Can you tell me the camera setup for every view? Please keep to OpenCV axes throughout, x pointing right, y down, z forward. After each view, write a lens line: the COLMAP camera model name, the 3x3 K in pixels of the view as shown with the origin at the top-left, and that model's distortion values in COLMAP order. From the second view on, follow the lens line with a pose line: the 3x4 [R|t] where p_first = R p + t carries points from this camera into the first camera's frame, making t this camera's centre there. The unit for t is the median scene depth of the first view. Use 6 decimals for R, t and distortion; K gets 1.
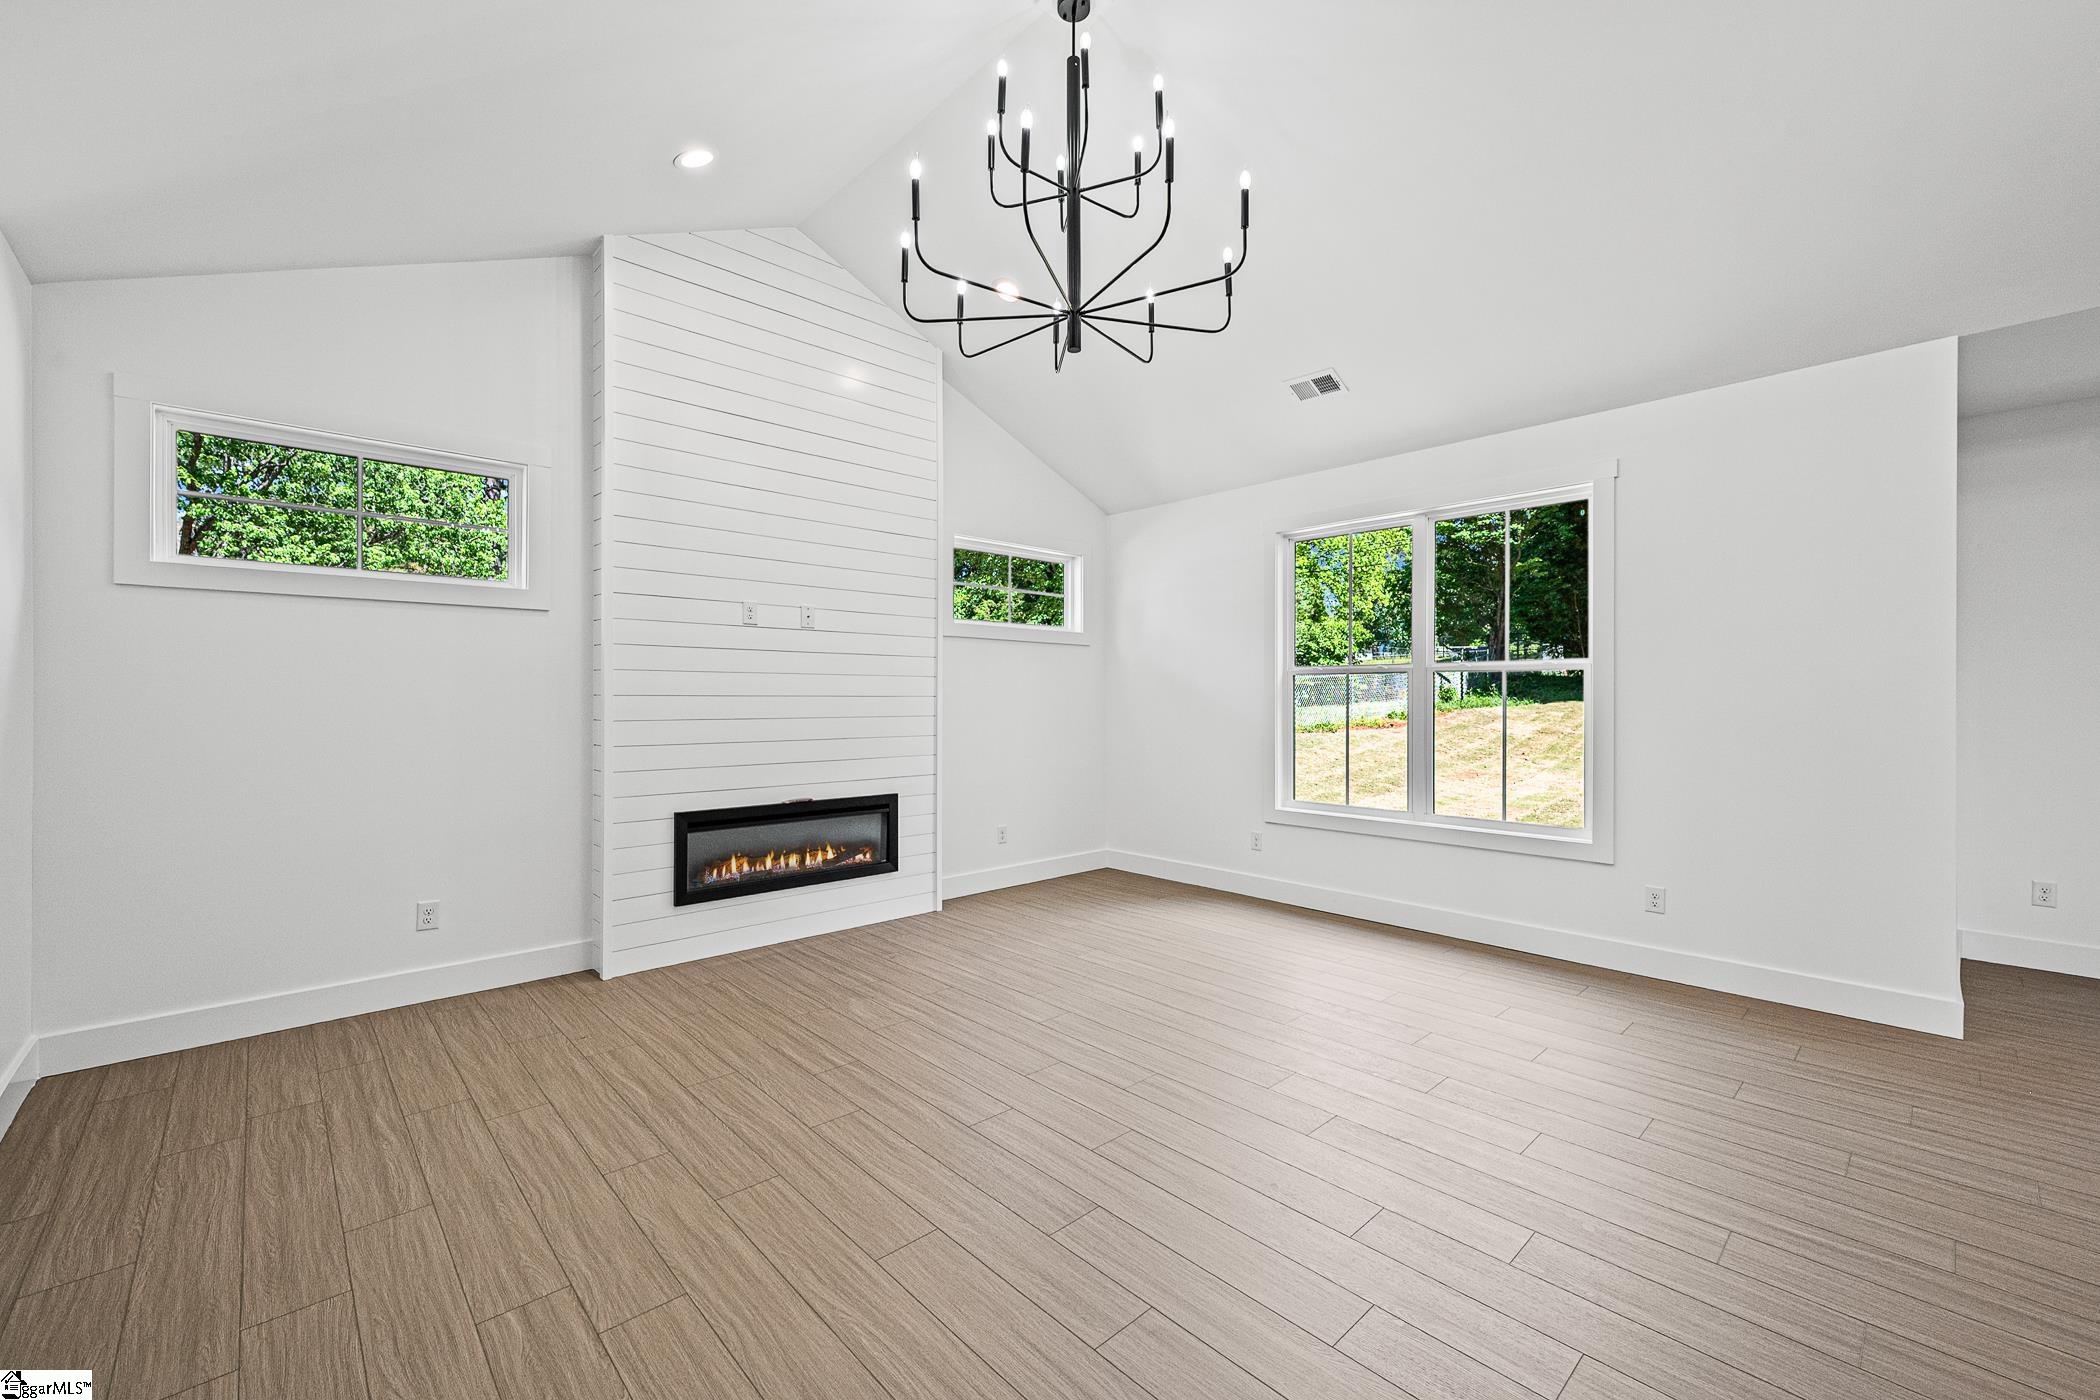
lens RADIAL K [[837.6, 0, 1052.9], [0, 837.6, 702.9], [0, 0, 1]] dist [0.001704, 0.000264]
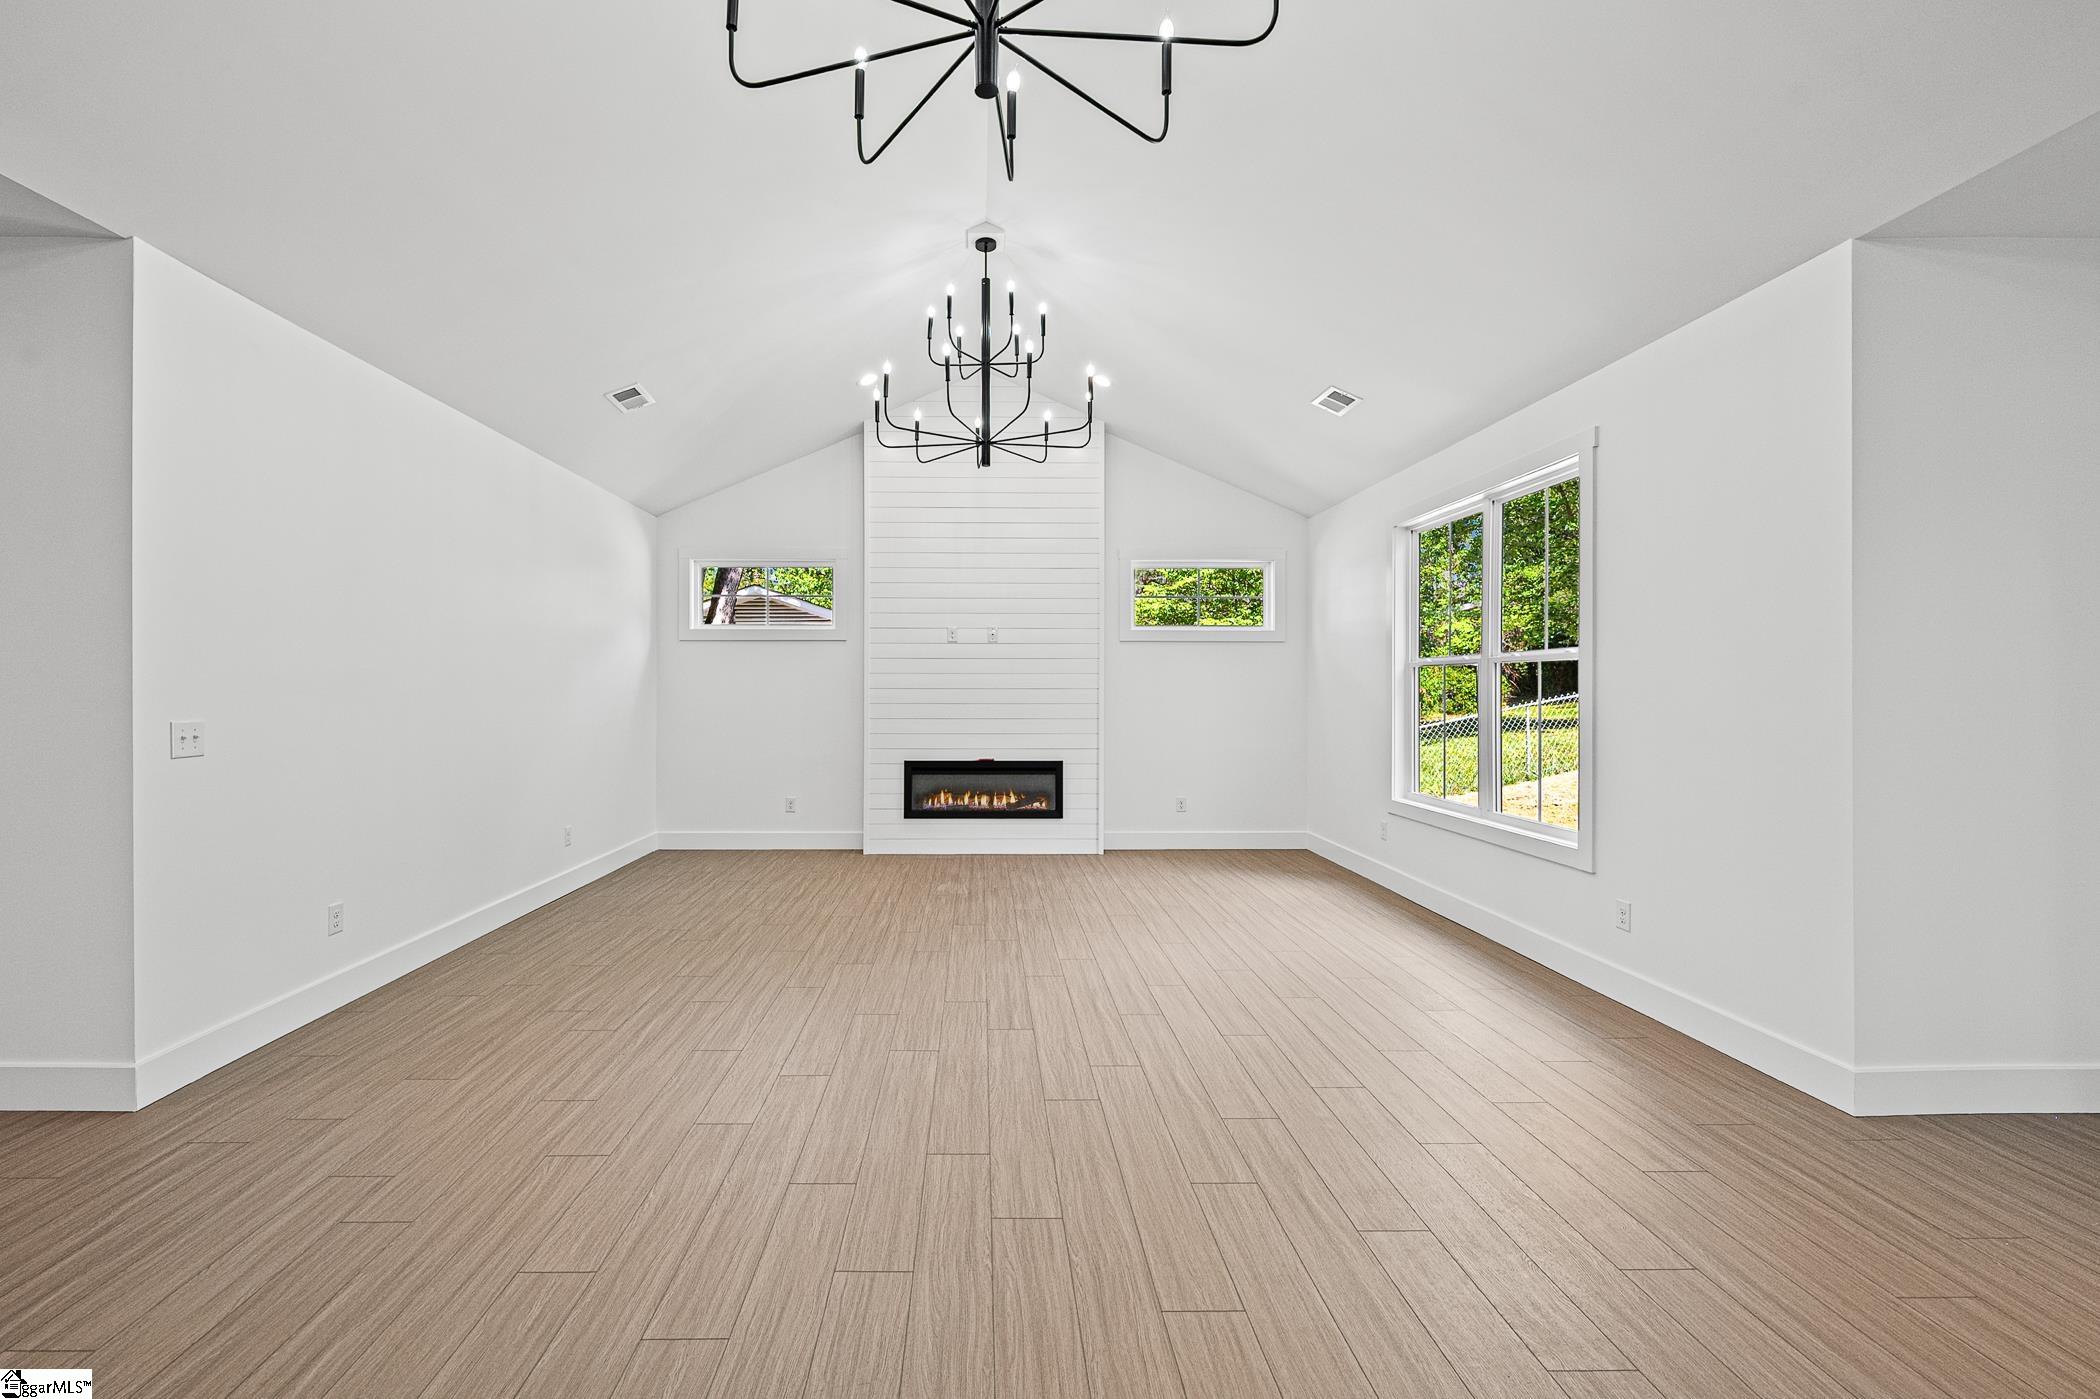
lens RADIAL K [[866.9, 0, 1006.1], [0, 866.9, 689.9], [0, 0, 1]] dist [0.000459, 0.000102]
pose [[0.748382, 0.000923, -0.663267, 0.771195], [-0.003494, 0.999991, -0.002551, -0.002438], [0.663258, 0.004226, 0.748379, -0.121251]]
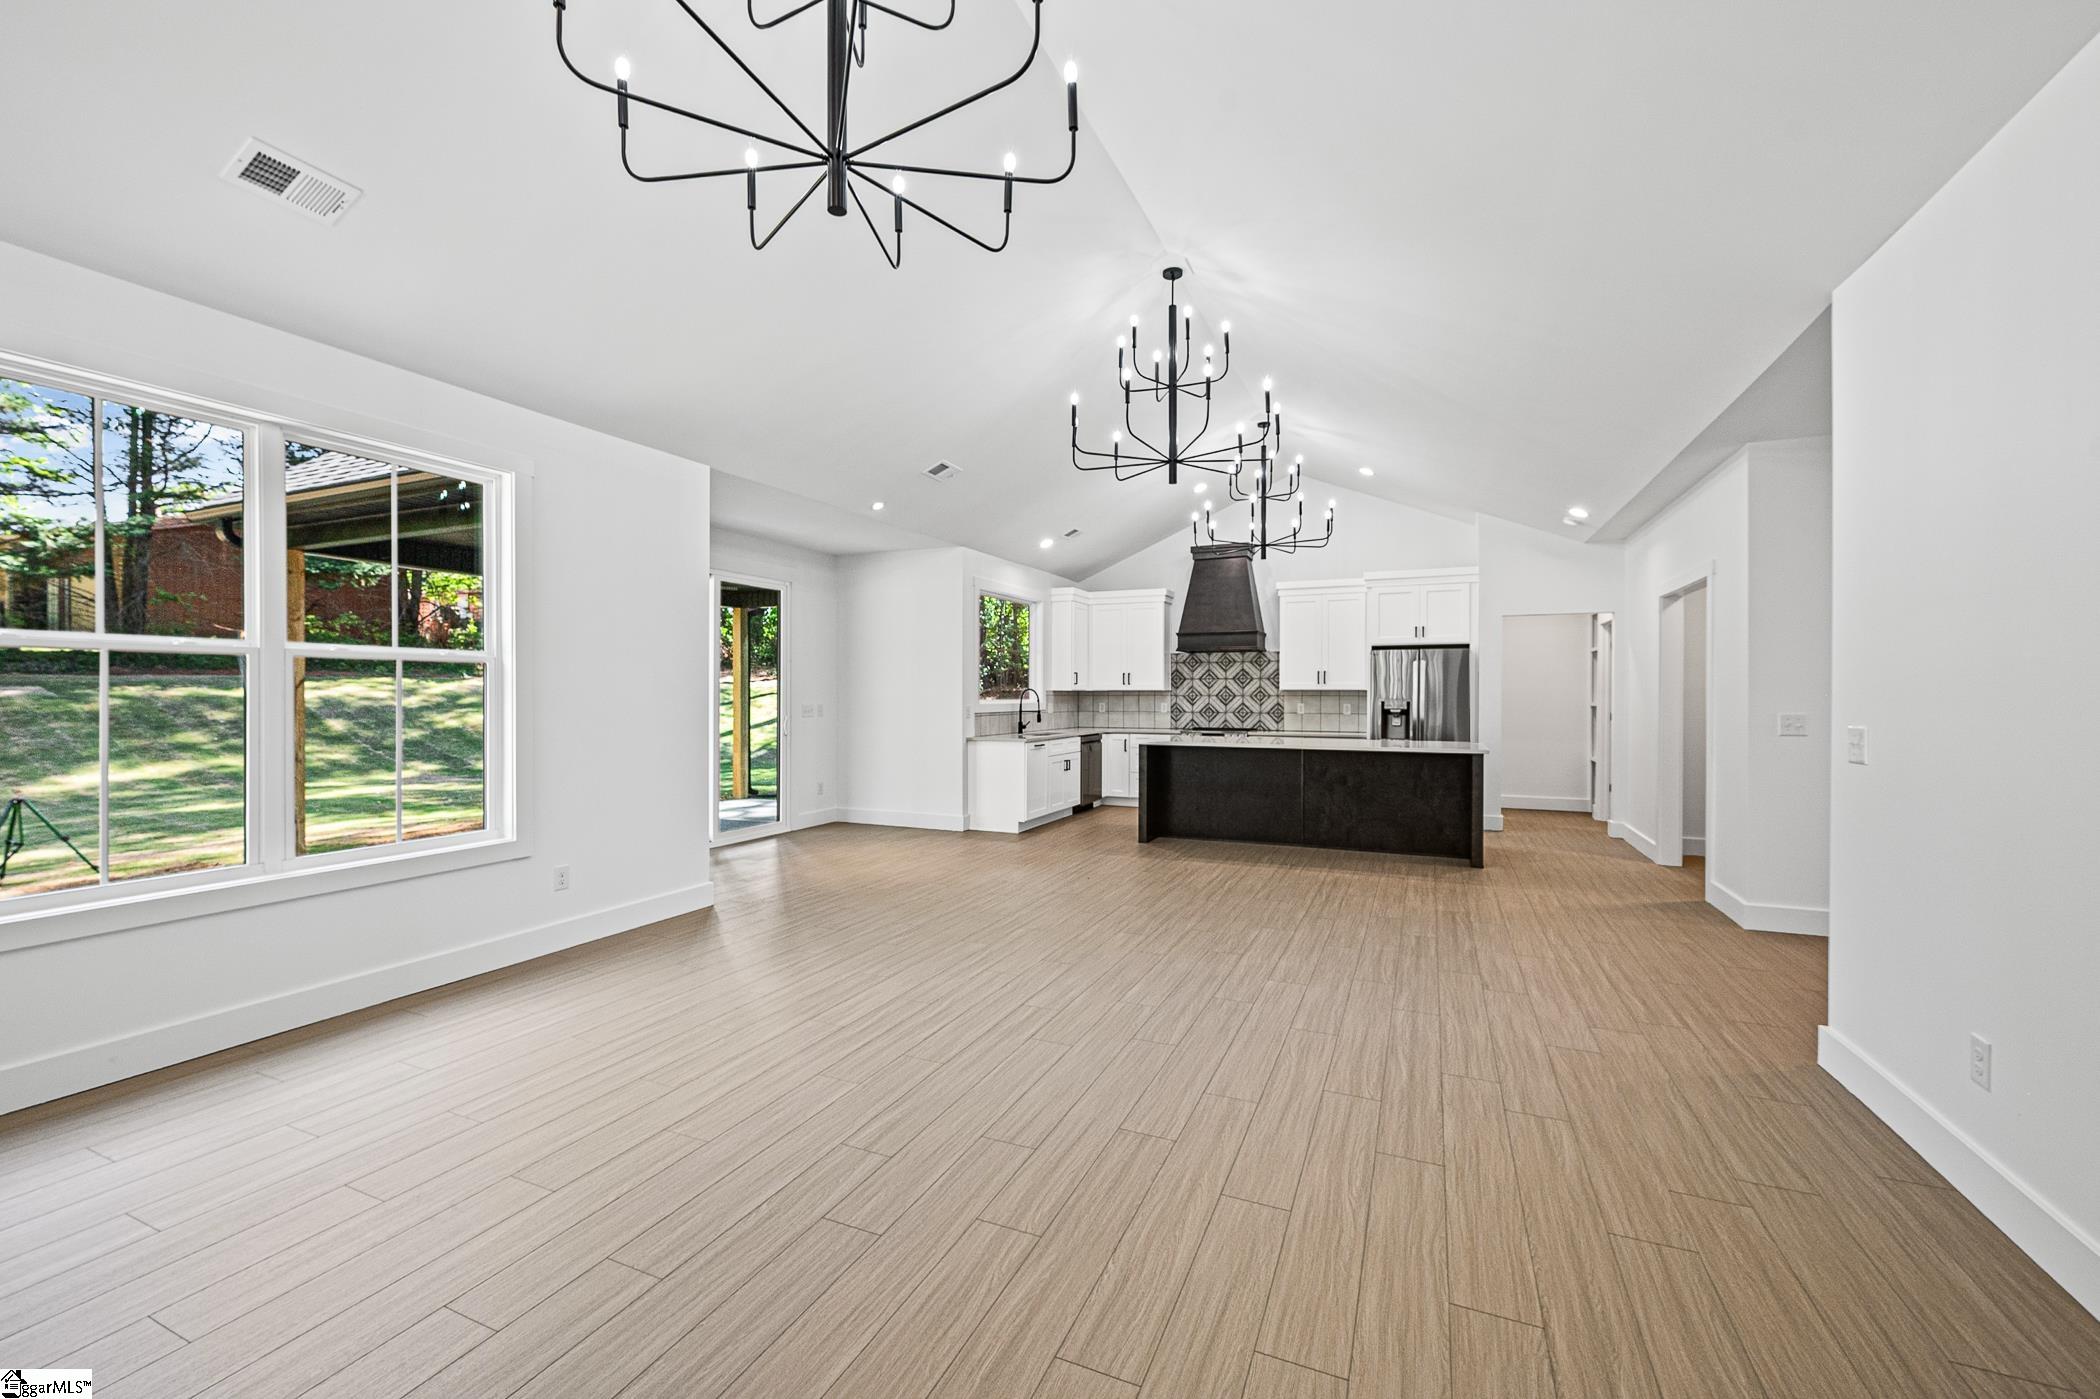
lens RADIAL K [[837.6, 0, 1052.9], [0, 837.6, 702.4], [0, 0, 1]] dist [0.001704, 0.000264]
pose [[-0.383166, -0.009796, 0.923628, -0.491343], [0.002882, 0.999926, 0.011801, -0.004077], [-0.923675, 0.007183, -0.383109, 0.763571]]
